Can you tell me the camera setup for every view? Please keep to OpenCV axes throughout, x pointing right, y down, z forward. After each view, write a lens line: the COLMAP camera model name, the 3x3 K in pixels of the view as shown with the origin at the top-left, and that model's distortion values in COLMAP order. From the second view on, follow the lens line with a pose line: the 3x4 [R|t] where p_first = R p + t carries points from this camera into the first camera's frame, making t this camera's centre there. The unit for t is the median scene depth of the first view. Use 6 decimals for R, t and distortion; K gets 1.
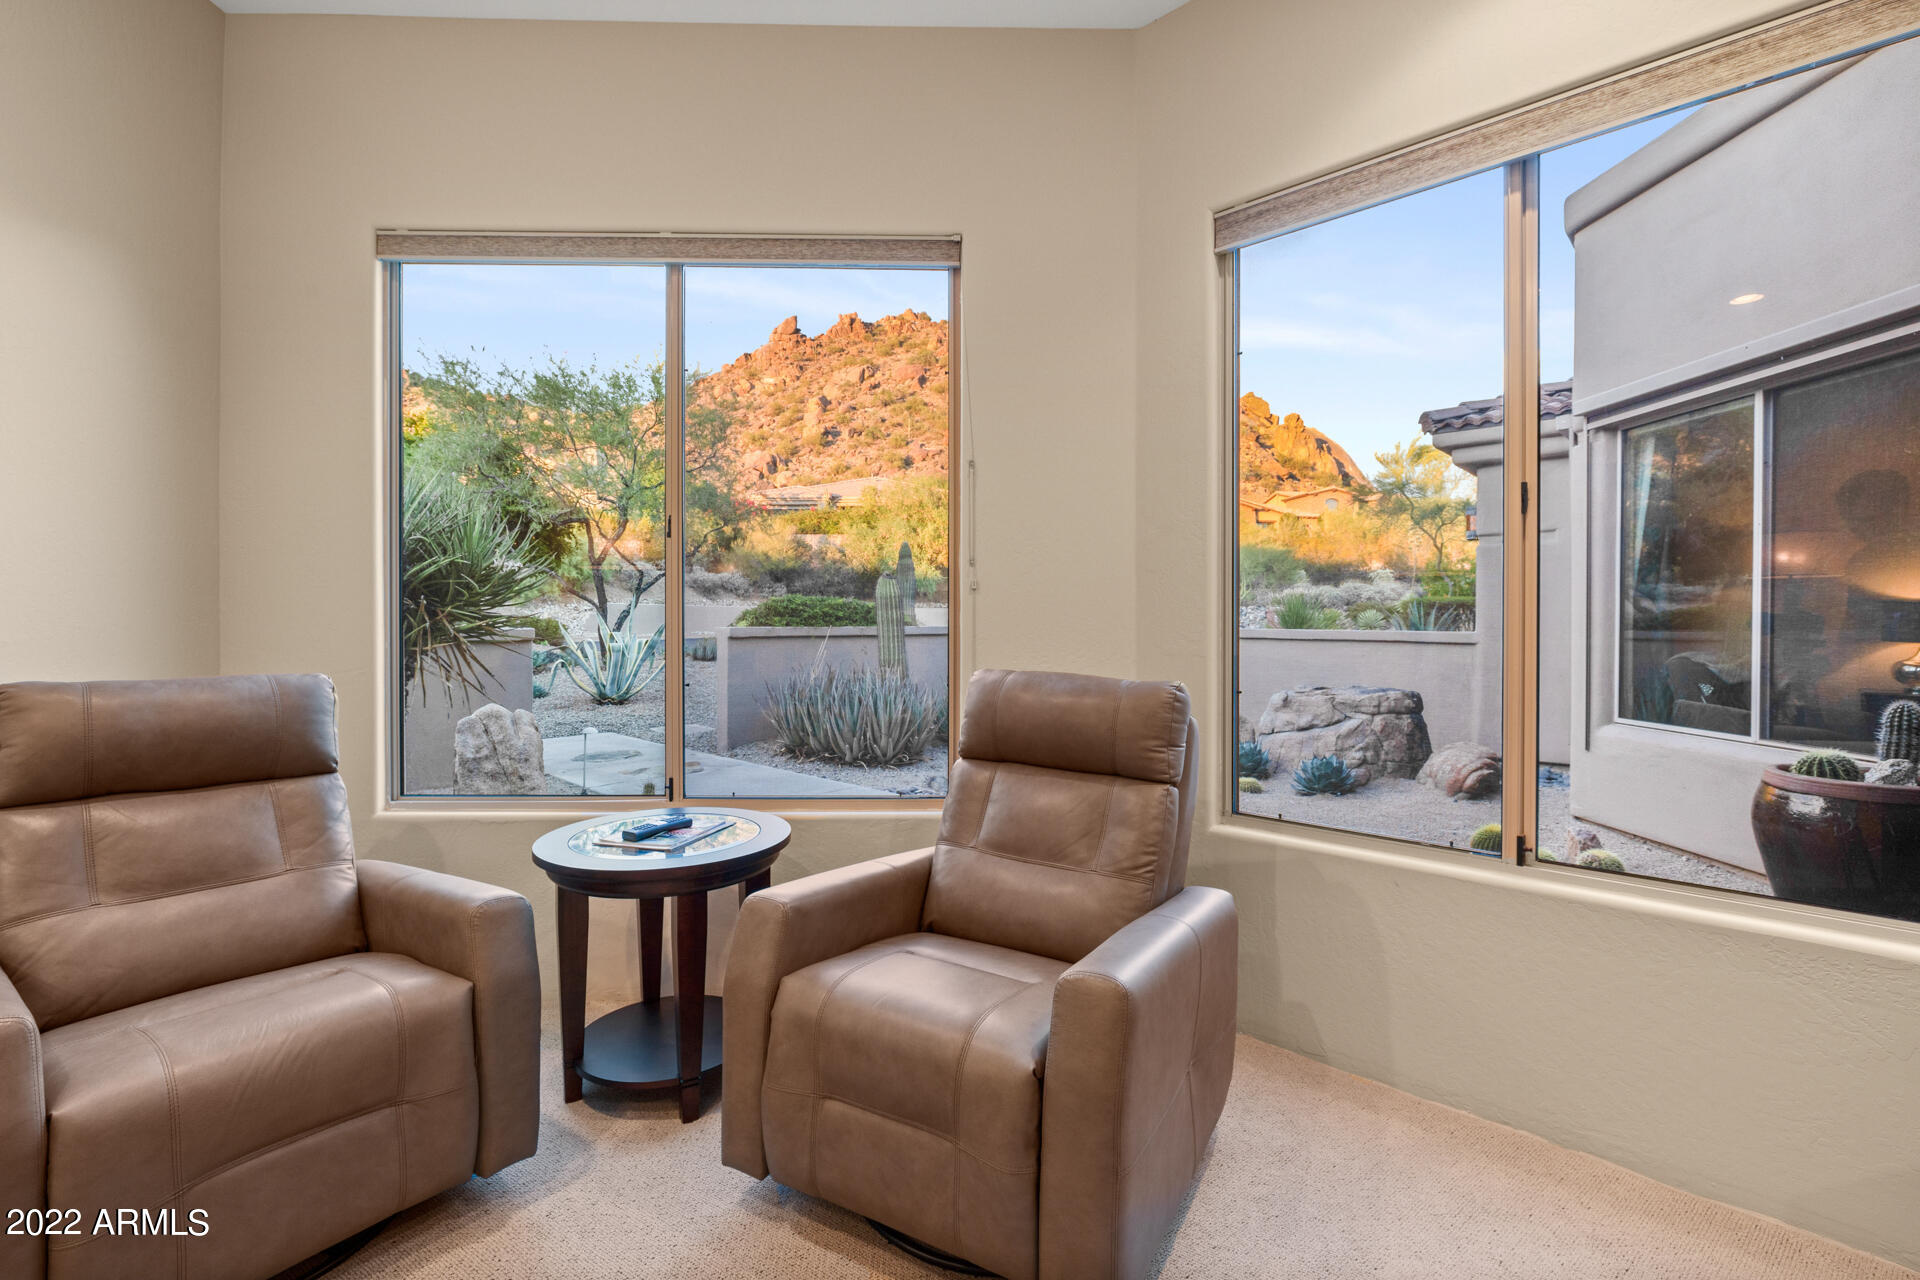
lens RADIAL K [[856.0, 0, 954.4], [0, 856.0, 621.7], [0, 0, 1]] dist [-0.009497, 0.000677]
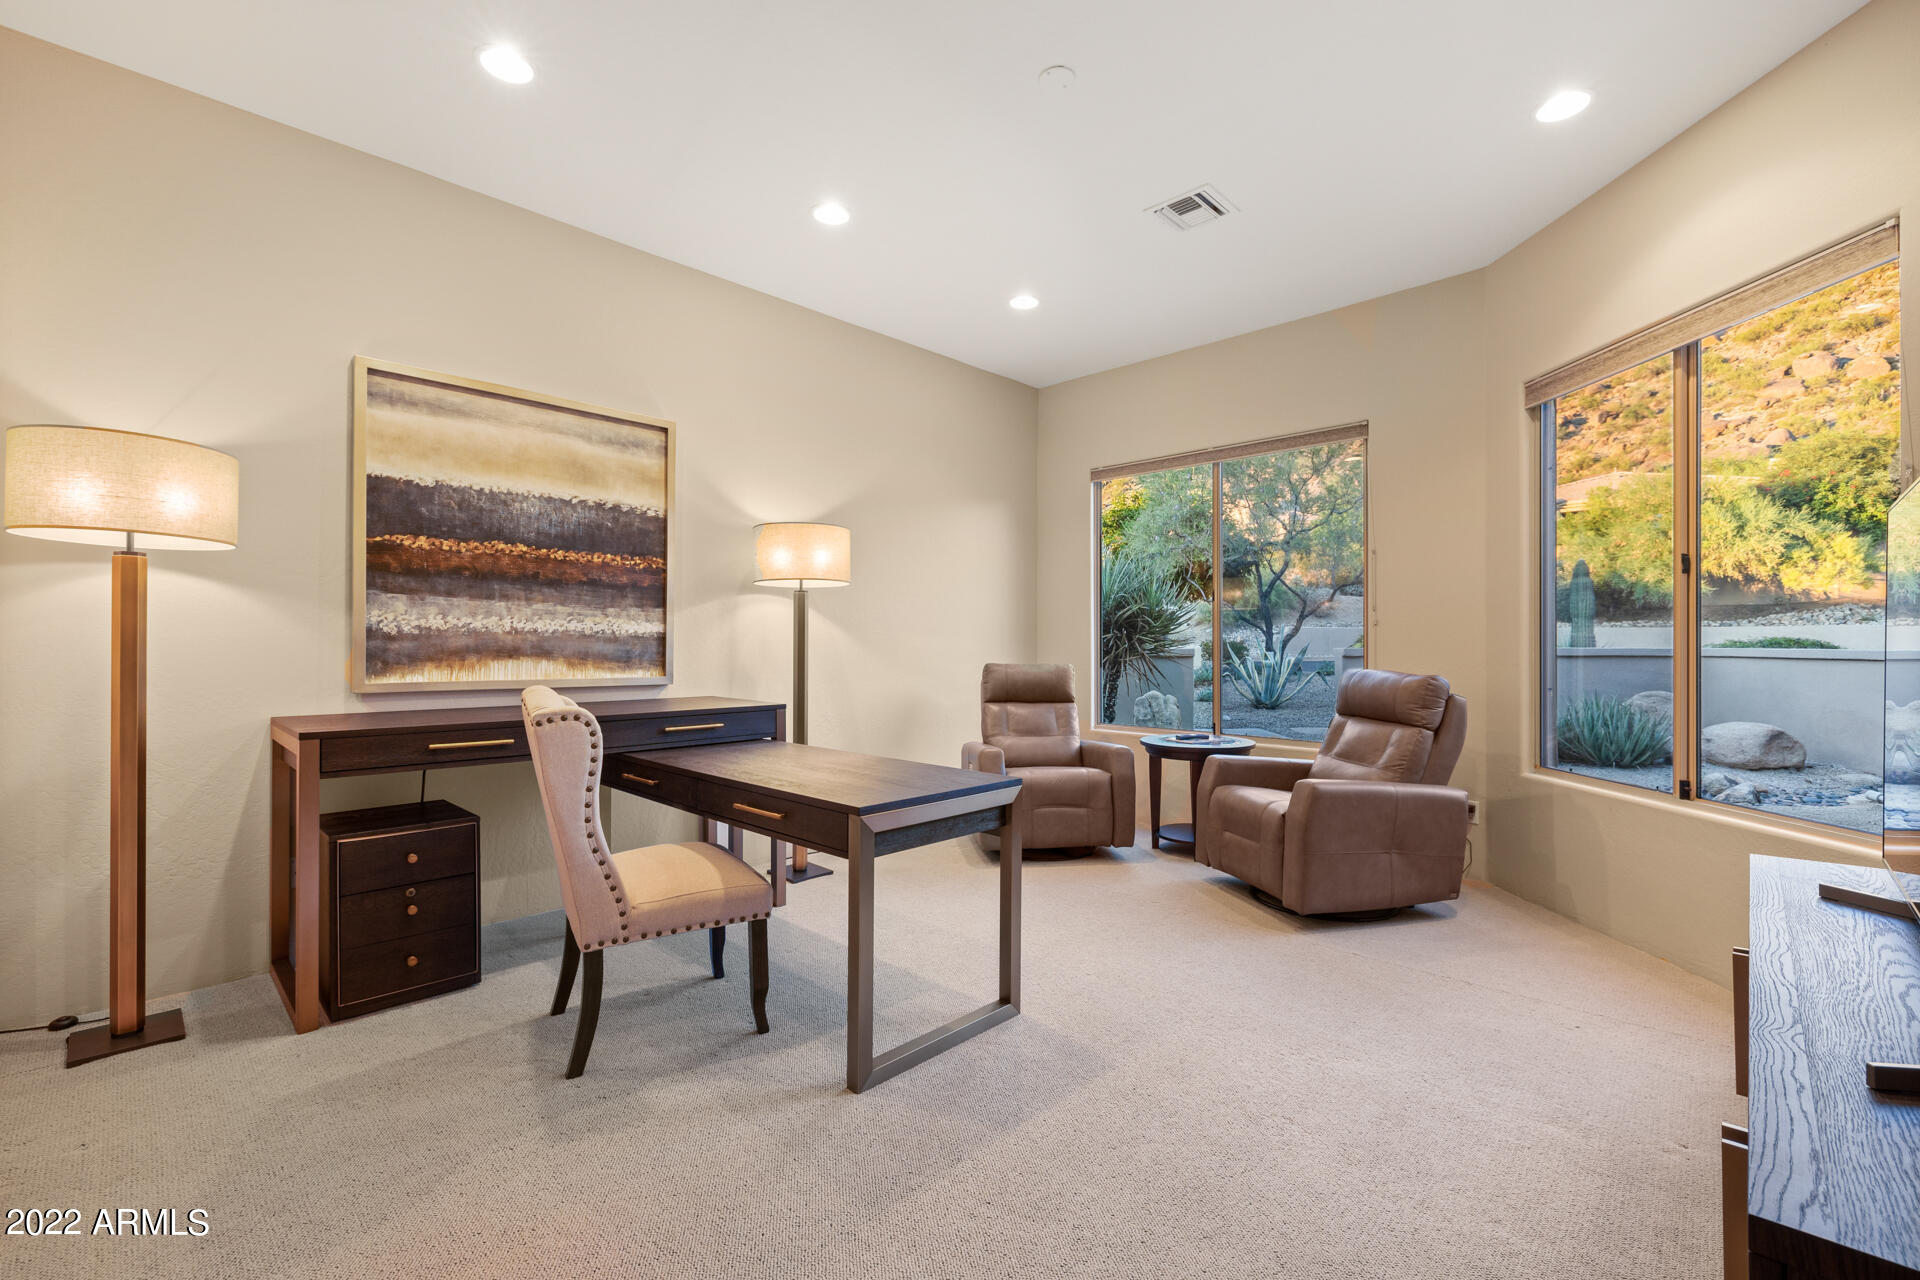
lens RADIAL K [[827.3, 0, 964.6], [0, 827.3, 636.9], [0, 0, 1]] dist [0.001376, 0.000259]
pose [[0.708313, -0.006827, -0.705866, 0.384399], [0.000723, 0.999960, -0.008946, 0.000673], [0.705898, 0.005826, 0.708289, -0.480158]]
